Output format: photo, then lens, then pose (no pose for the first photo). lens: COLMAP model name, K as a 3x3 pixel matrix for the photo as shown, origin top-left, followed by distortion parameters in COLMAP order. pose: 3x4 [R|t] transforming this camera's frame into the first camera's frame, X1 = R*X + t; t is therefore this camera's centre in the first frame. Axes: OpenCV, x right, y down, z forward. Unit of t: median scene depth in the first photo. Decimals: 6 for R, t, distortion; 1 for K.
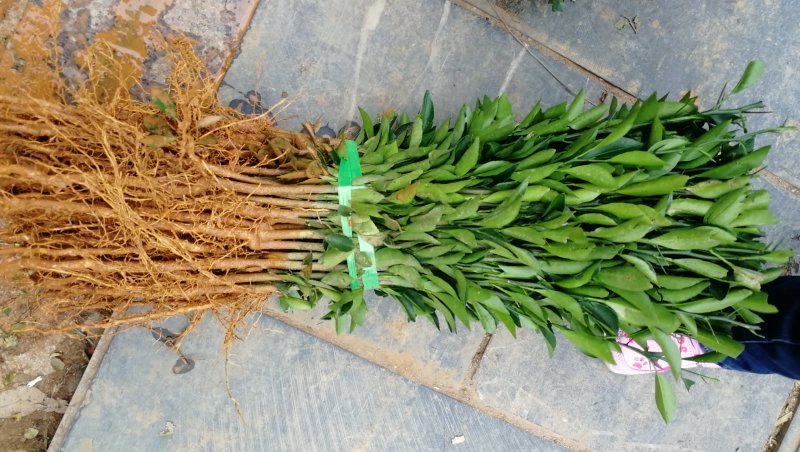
lens RADIAL K [[651.5, 0, 401.0], [0, 651.5, 223.8], [0, 0, 1]] dist [0.016517, 0.001460]
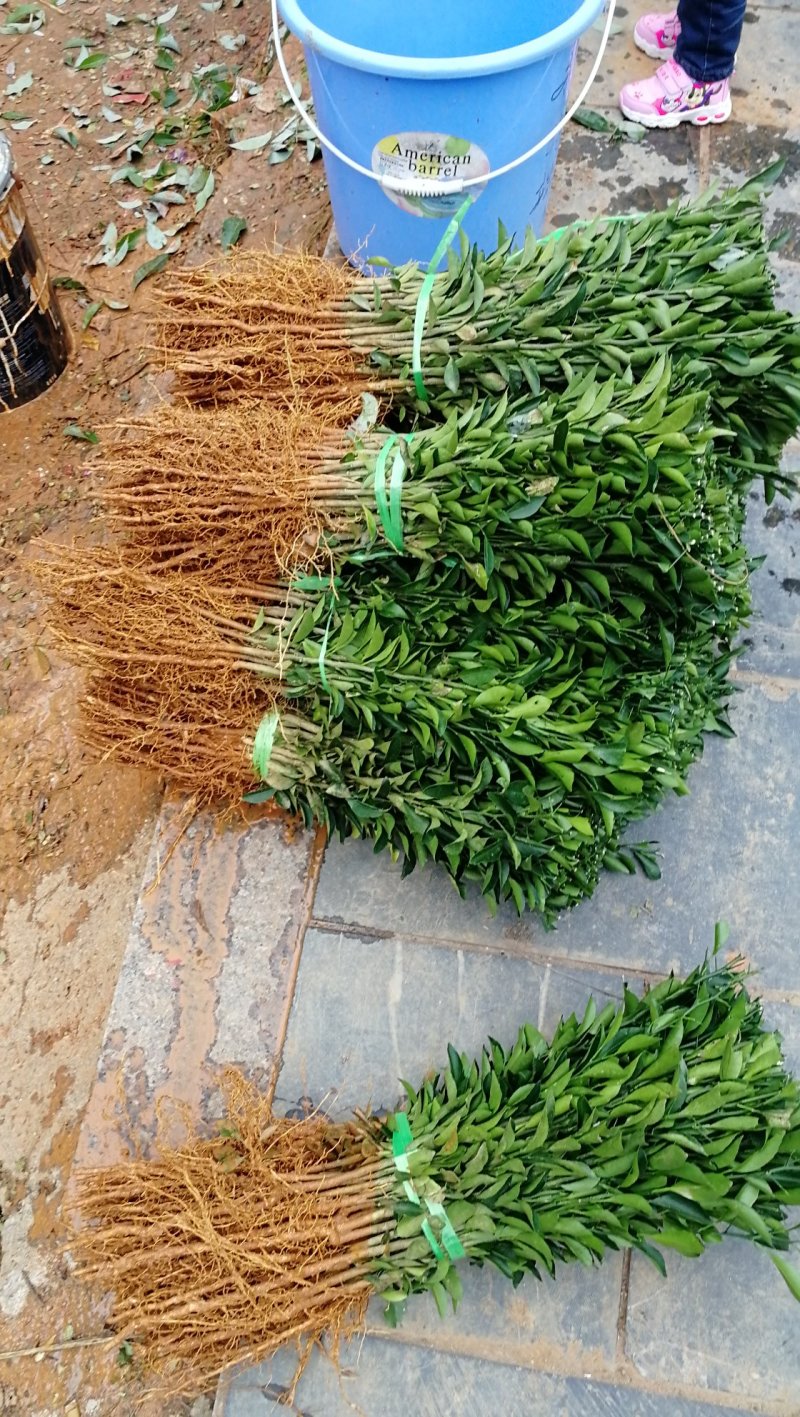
lens RADIAL K [[1168.7, 0, 396.4], [0, 1168.7, 708.0], [0, 0, 1]] dist [-0.004224, -0.007050]
pose [[0.937659, -0.341507, -0.064559, 0.275807], [0.268964, 0.830647, -0.487529, 0.259162], [0.220120, 0.439772, 0.870717, -0.969064]]
